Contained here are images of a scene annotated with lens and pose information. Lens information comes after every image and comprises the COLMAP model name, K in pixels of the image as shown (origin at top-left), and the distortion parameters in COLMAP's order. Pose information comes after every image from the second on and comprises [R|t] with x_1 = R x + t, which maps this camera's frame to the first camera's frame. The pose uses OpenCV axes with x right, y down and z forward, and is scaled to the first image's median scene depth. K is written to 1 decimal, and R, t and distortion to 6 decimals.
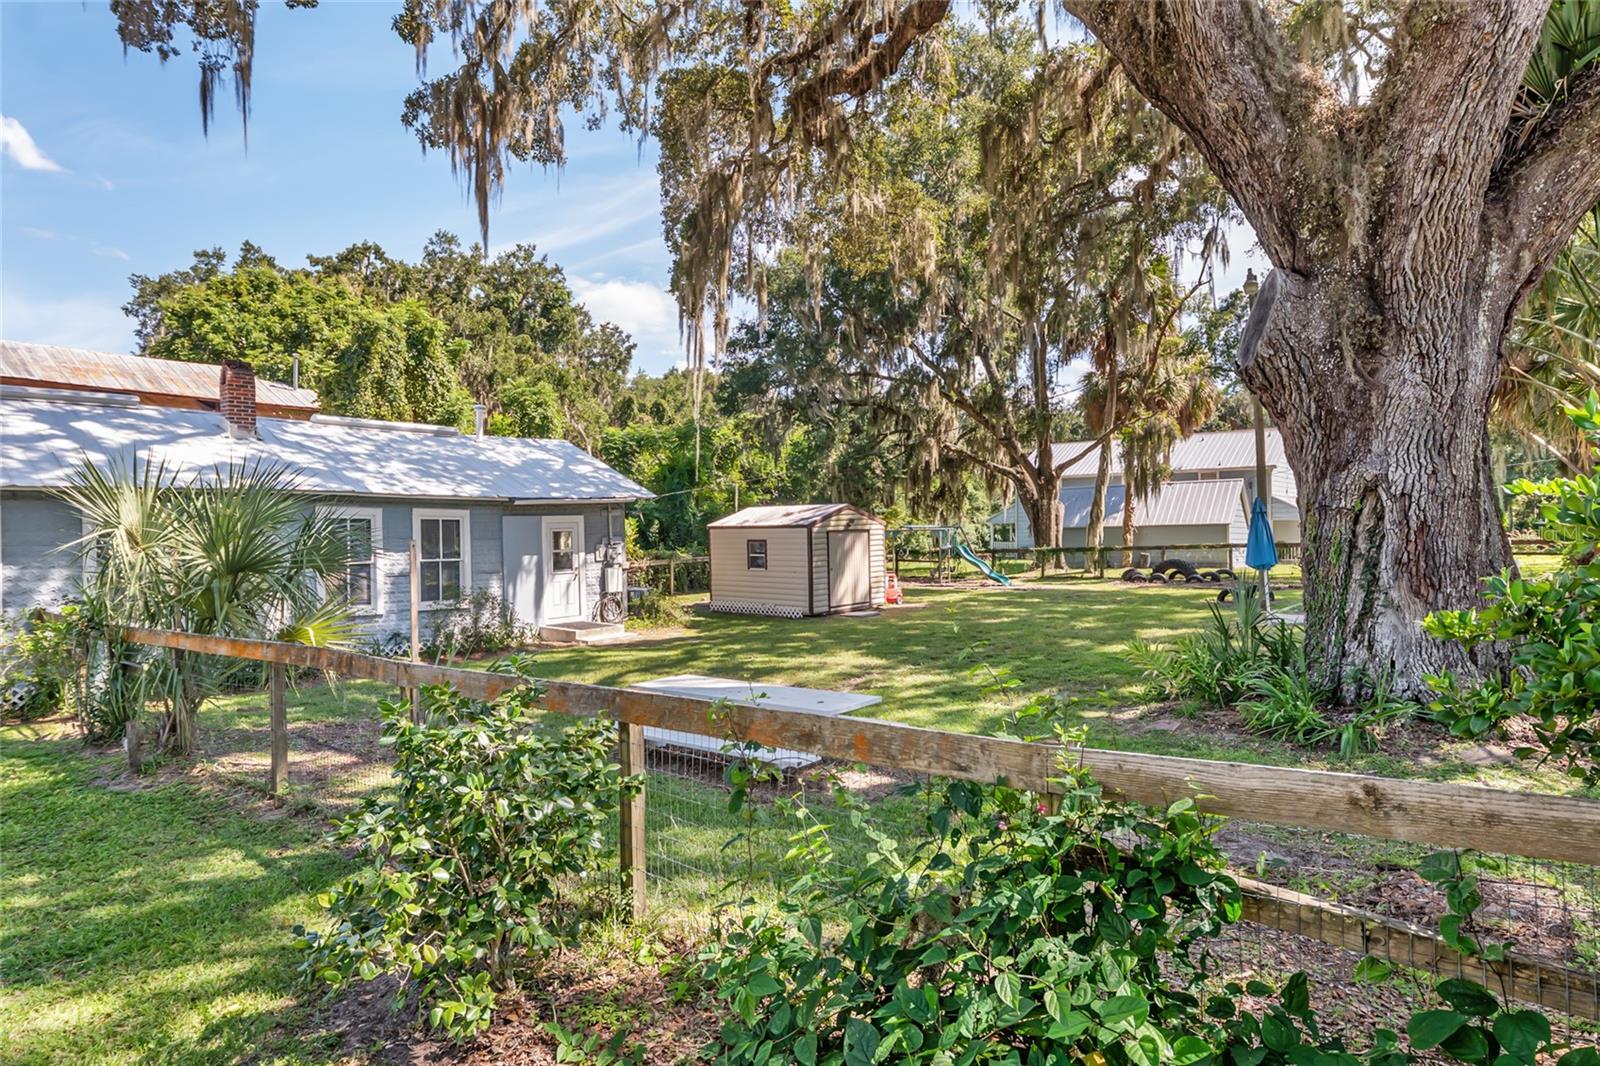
lens RADIAL K [[868.1, 0, 800.2], [0, 868.1, 540.8], [0, 0, 1]] dist [0.004105, -0.001091]
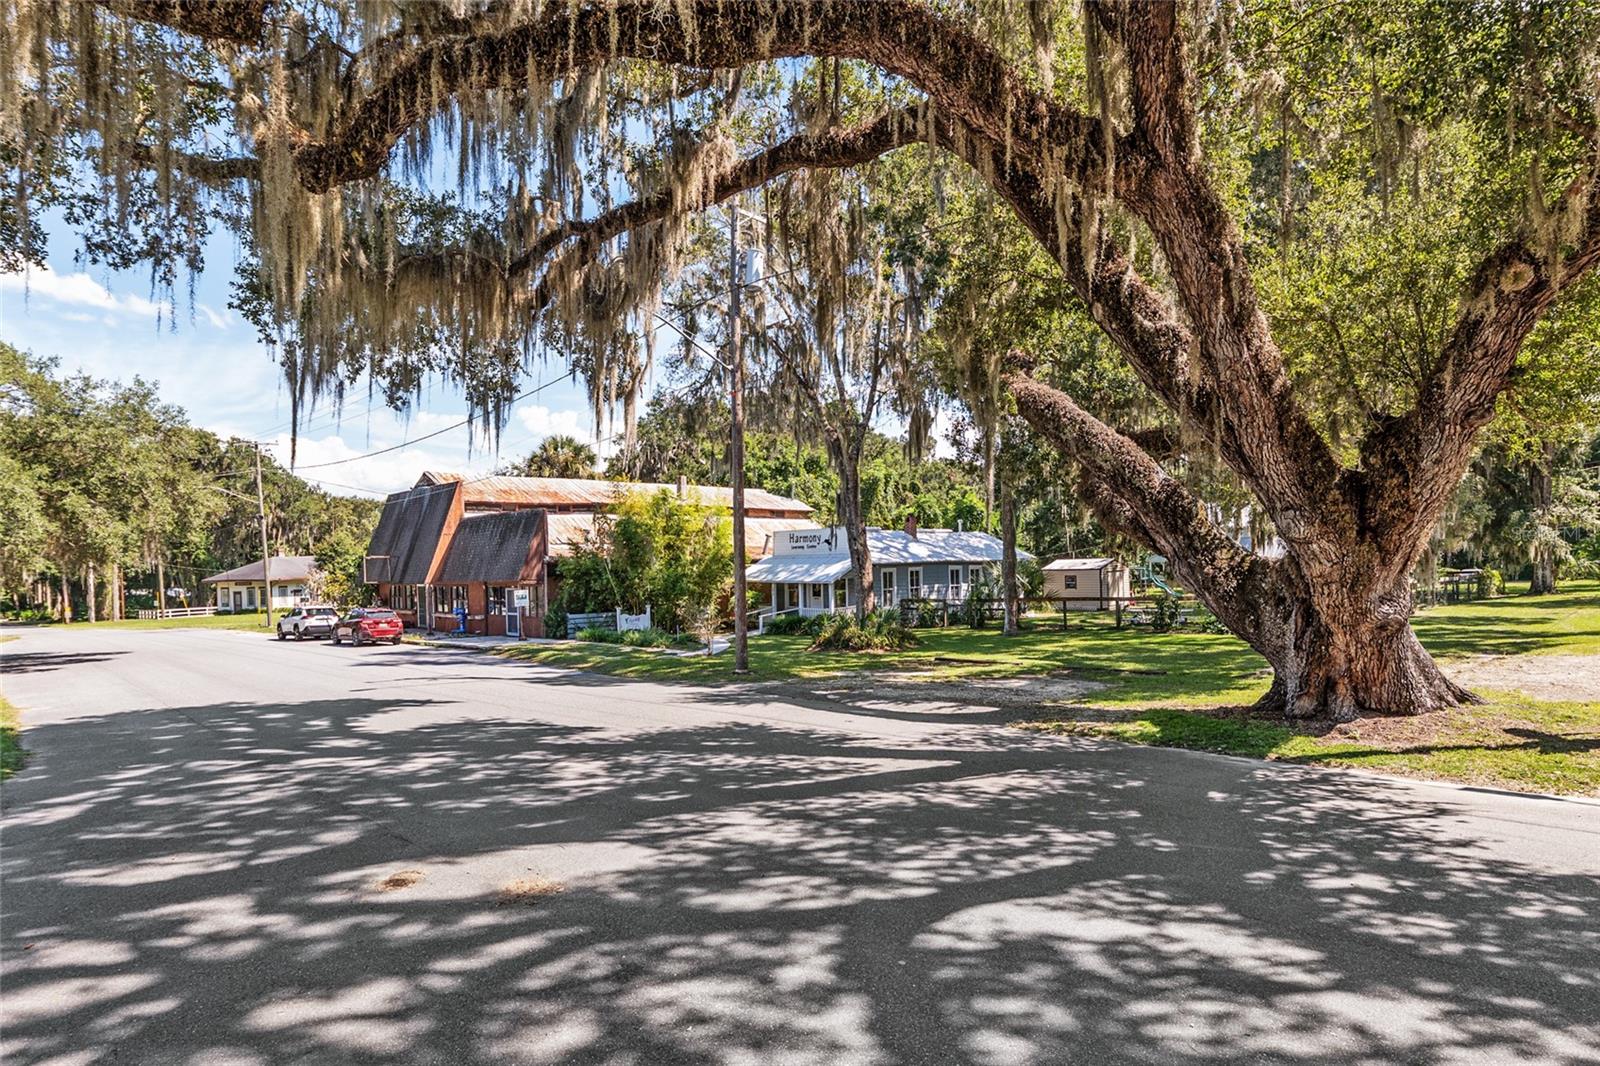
lens RADIAL K [[880.5, 0, 786.7], [0, 880.5, 575.1], [0, 0, 1]] dist [0.002006, 0.000074]
pose [[0.991935, -0.011172, -0.126256, -0.282103], [0.010824, 0.999935, -0.003441, -0.001369], [0.126287, 0.002046, 0.991992, -0.753755]]
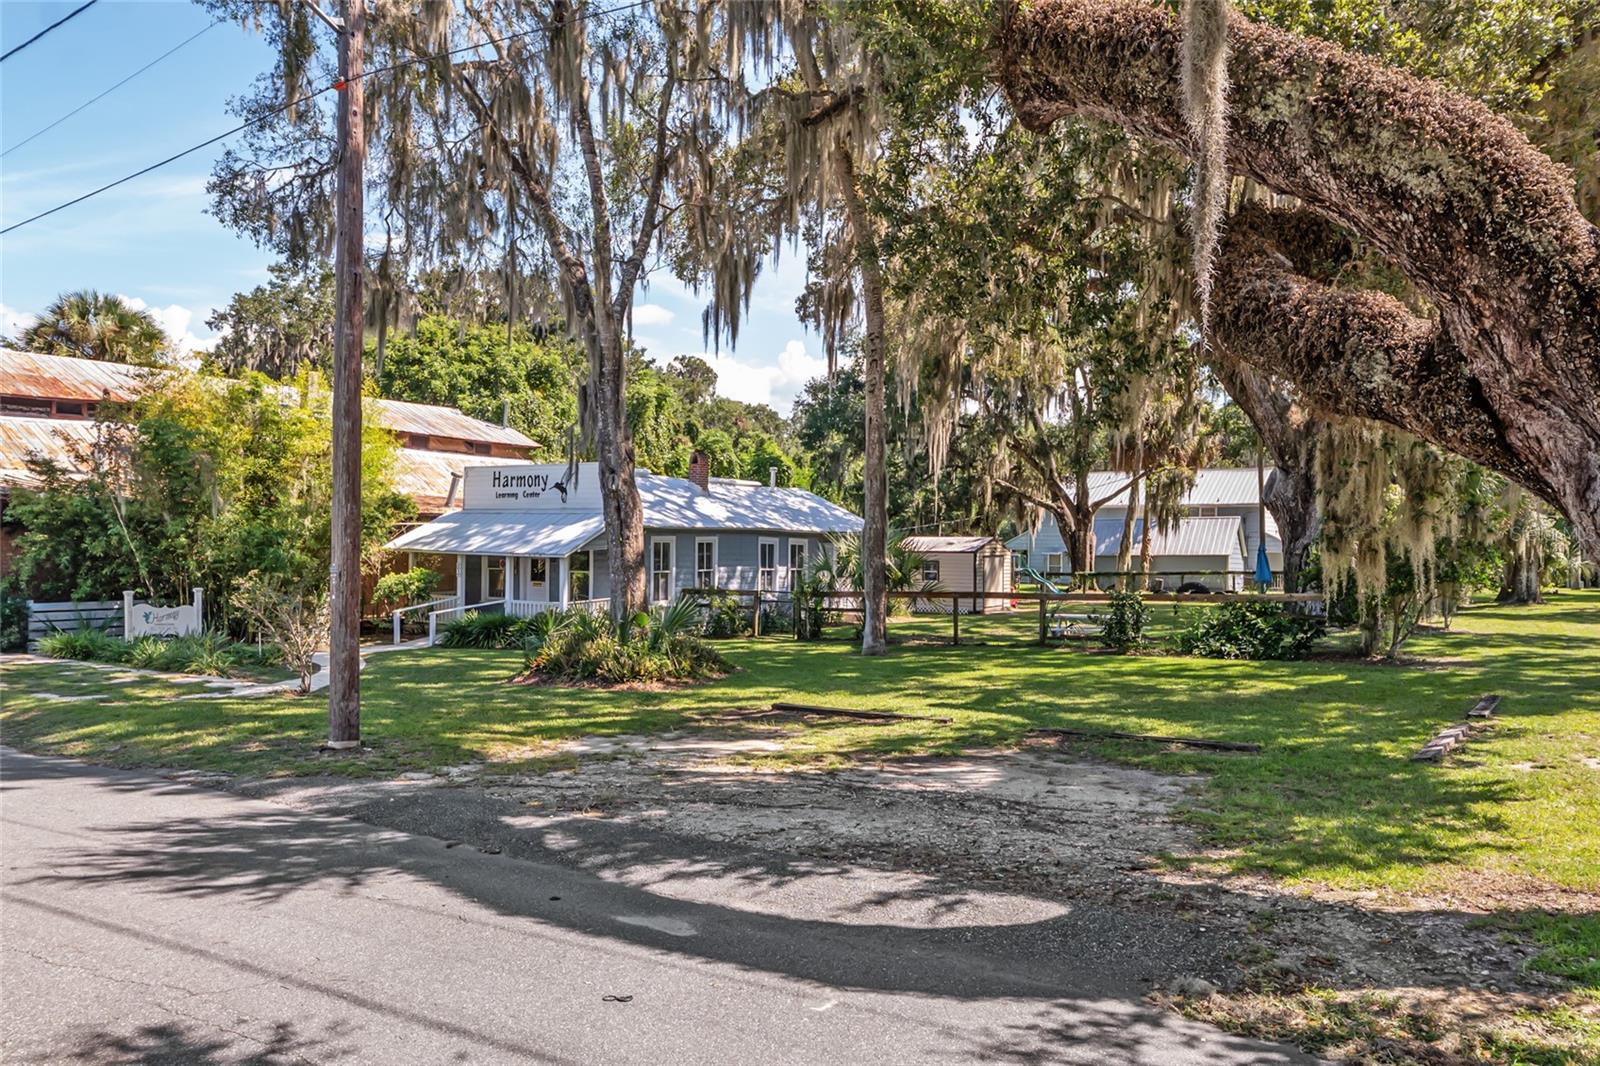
lens RADIAL K [[1160.6, 0, 802.1], [0, 1160.6, 558.4], [0, 0, 1]] dist [0.004880, 0.002844]
pose [[0.991816, 0.019761, 0.126138, -0.299677], [-0.019066, 0.999796, -0.006710, 0.007398], [-0.126245, 0.004250, 0.991990, -0.525598]]
